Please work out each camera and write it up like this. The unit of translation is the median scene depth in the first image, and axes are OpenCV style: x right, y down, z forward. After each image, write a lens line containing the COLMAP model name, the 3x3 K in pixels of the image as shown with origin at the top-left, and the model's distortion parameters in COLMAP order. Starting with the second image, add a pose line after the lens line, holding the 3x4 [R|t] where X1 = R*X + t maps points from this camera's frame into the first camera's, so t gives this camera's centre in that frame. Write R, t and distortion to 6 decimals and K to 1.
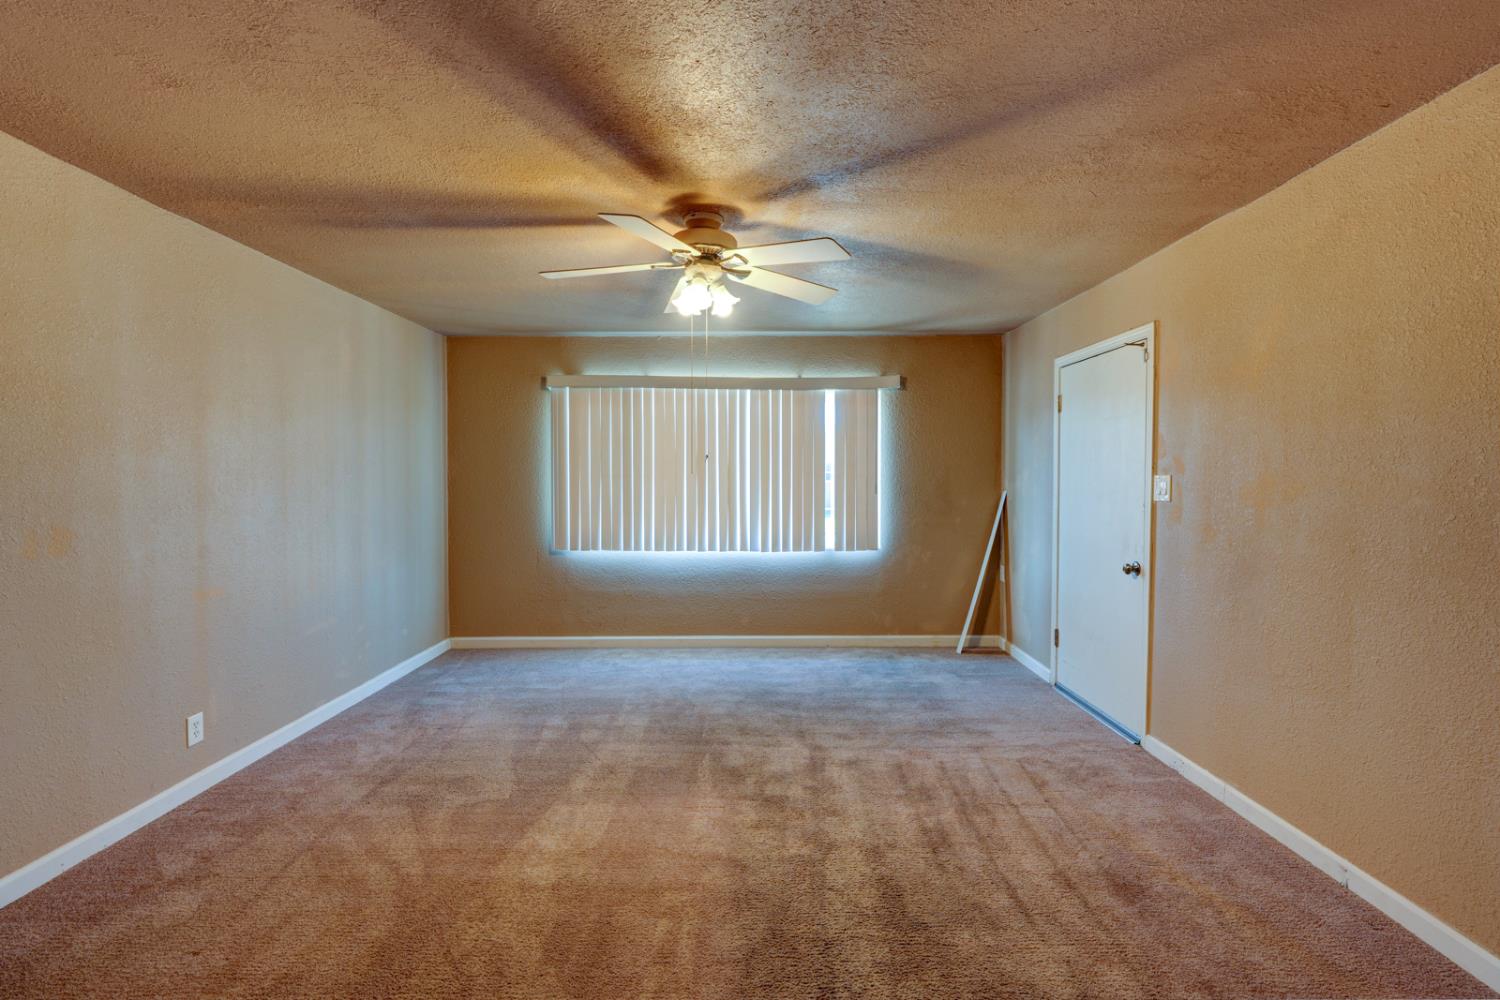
lens RADIAL K [[679.0, 0, 755.0], [0, 679.0, 494.4], [0, 0, 1]] dist [-0.013969, 0.006409]
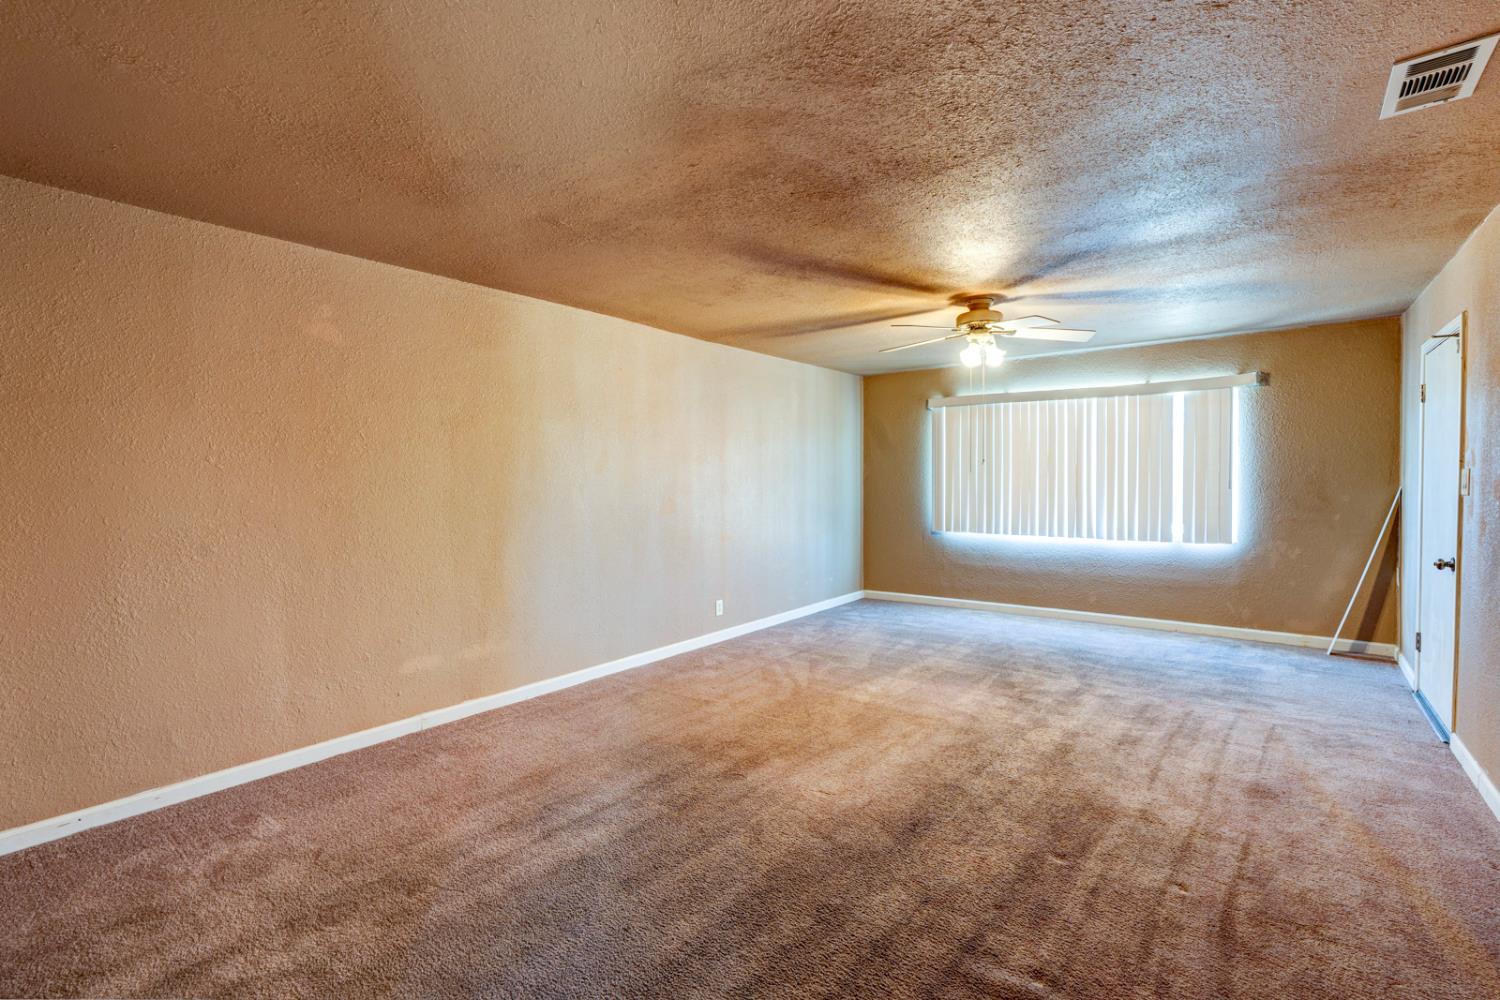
lens RADIAL K [[679.0, 0, 755.0], [0, 679.0, 494.4], [0, 0, 1]] dist [-0.013969, 0.006409]
pose [[0.786680, 0.009345, -0.617290, 0.392885], [-0.007779, 0.999956, 0.005224, 0.011877], [0.617312, 0.000692, 0.786718, -0.408853]]
